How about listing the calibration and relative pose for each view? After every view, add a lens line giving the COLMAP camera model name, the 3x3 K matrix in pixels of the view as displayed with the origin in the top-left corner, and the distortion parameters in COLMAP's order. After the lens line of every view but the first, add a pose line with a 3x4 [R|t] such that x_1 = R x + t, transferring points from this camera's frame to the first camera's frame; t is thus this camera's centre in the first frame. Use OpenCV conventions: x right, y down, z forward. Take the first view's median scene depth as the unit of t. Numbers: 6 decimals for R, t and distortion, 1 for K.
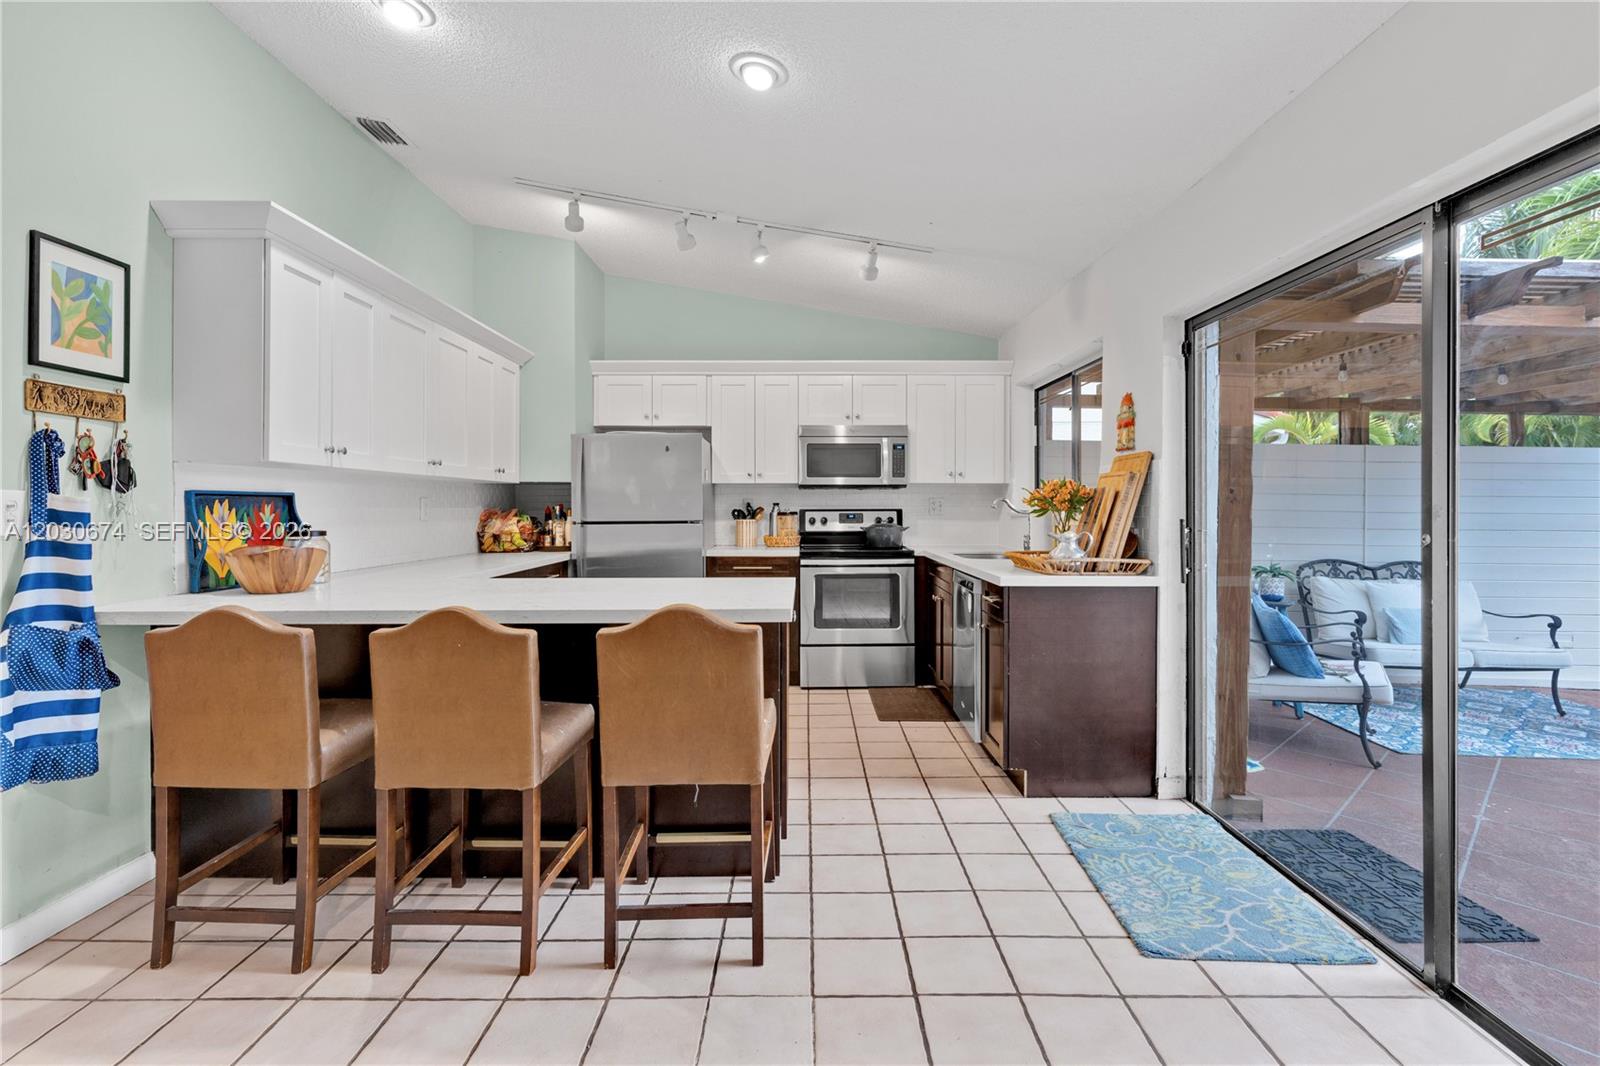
lens RADIAL K [[753.3, 0, 808.7], [0, 753.3, 504.8], [0, 0, 1]] dist [-0.000439, 0.000578]
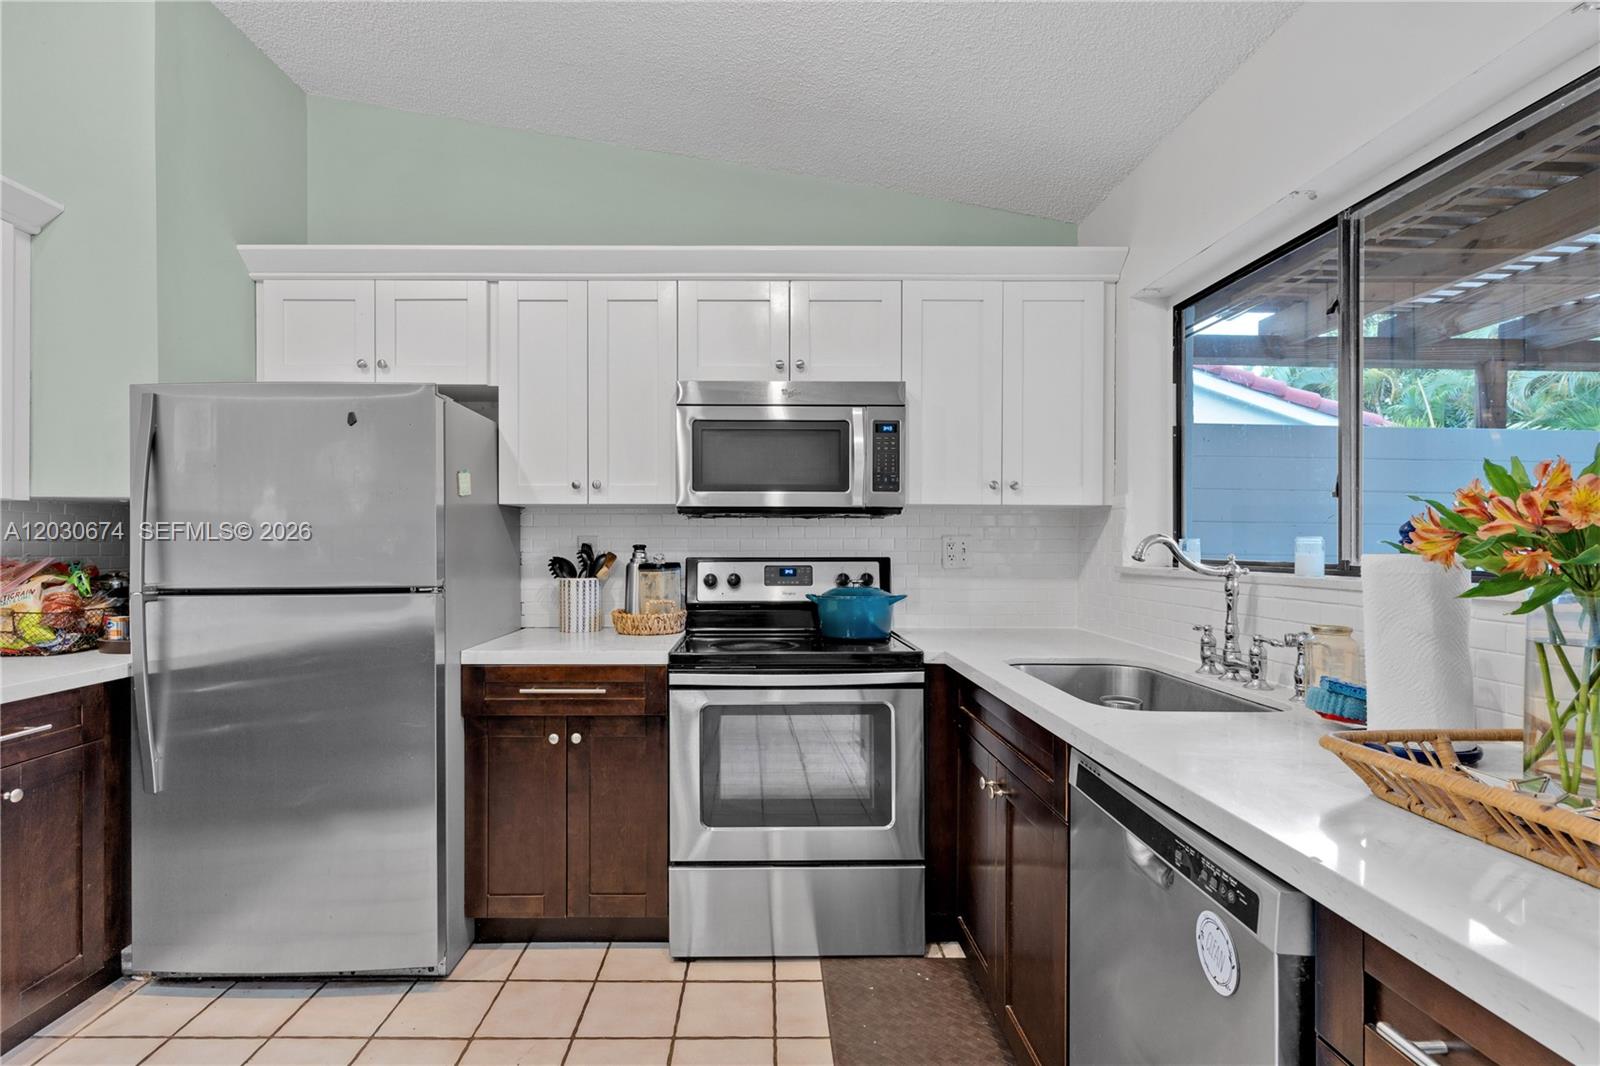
lens RADIAL K [[758.3, 0, 785.4], [0, 758.3, 543.9], [0, 0, 1]] dist [0.001023, -0.000063]
pose [[0.999853, 0.001051, 0.017141, 0.048118], [-0.001057, 0.999999, 0.000371, -0.003562], [-0.017141, -0.000389, 0.999853, 0.524727]]
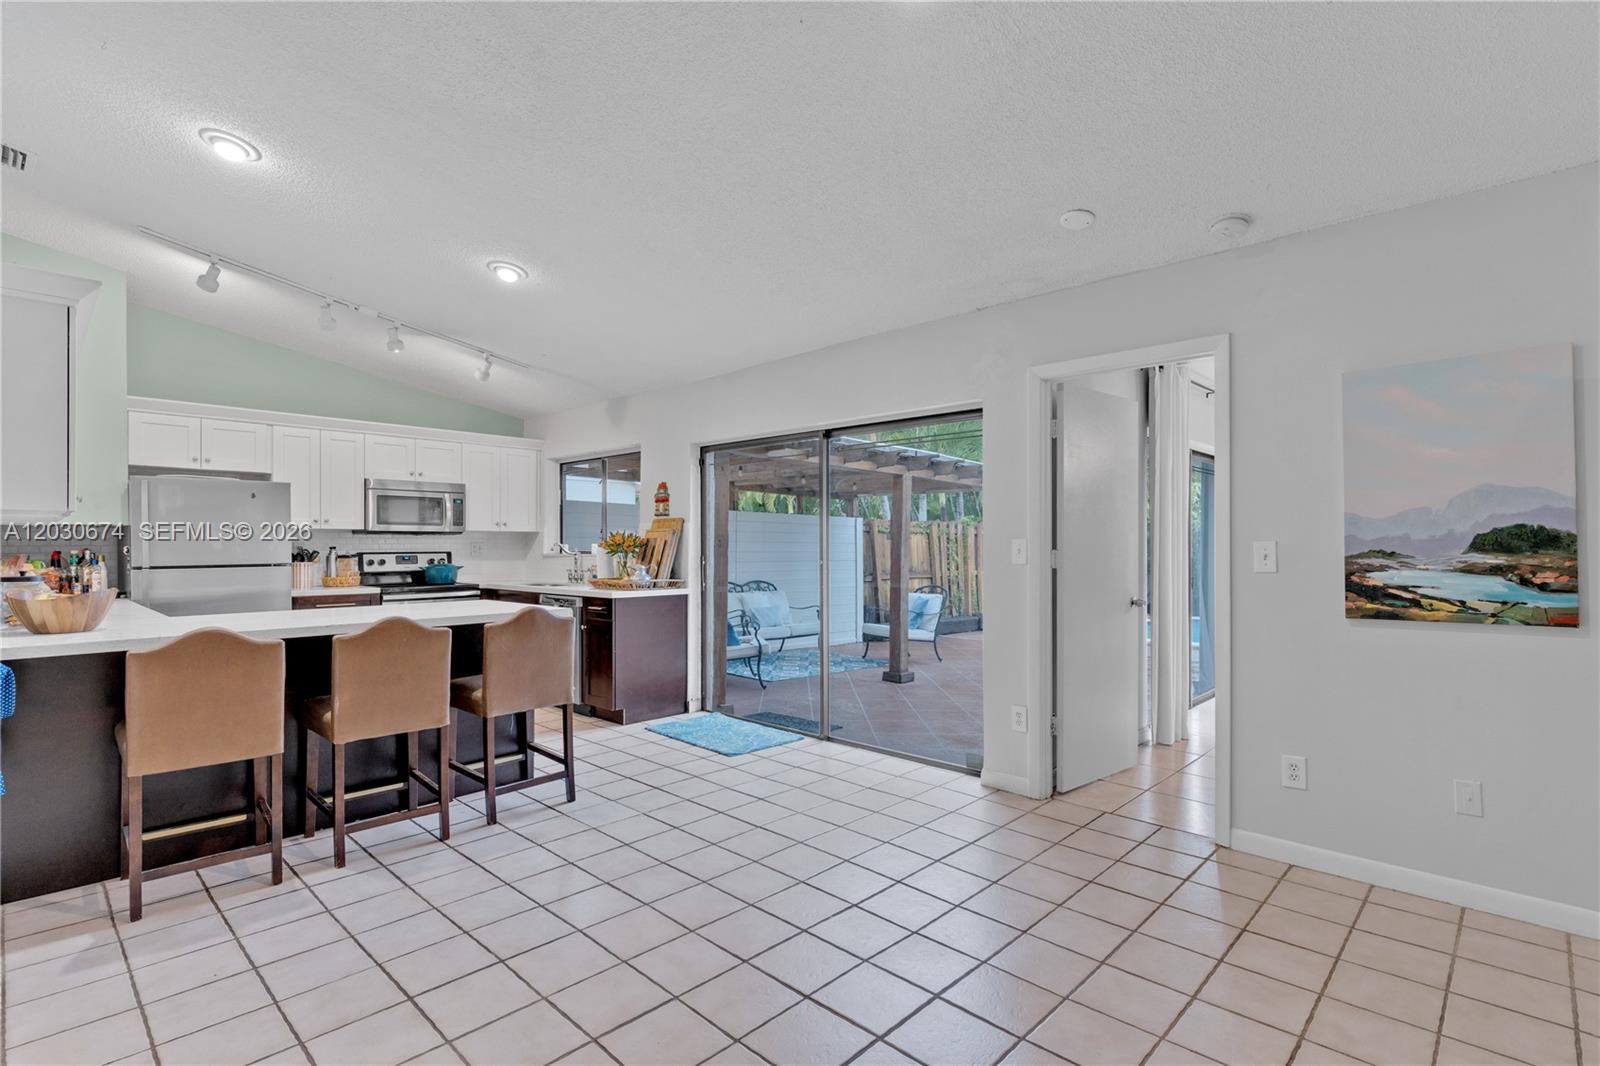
lens RADIAL K [[758.3, 0, 785.4], [0, 758.3, 543.9], [0, 0, 1]] dist [0.001023, -0.000063]
pose [[0.702173, 0.000918, 0.712006, -0.388411], [0.001068, 0.999997, -0.002343, -0.003538], [-0.712005, 0.002406, 0.702170, -0.252845]]
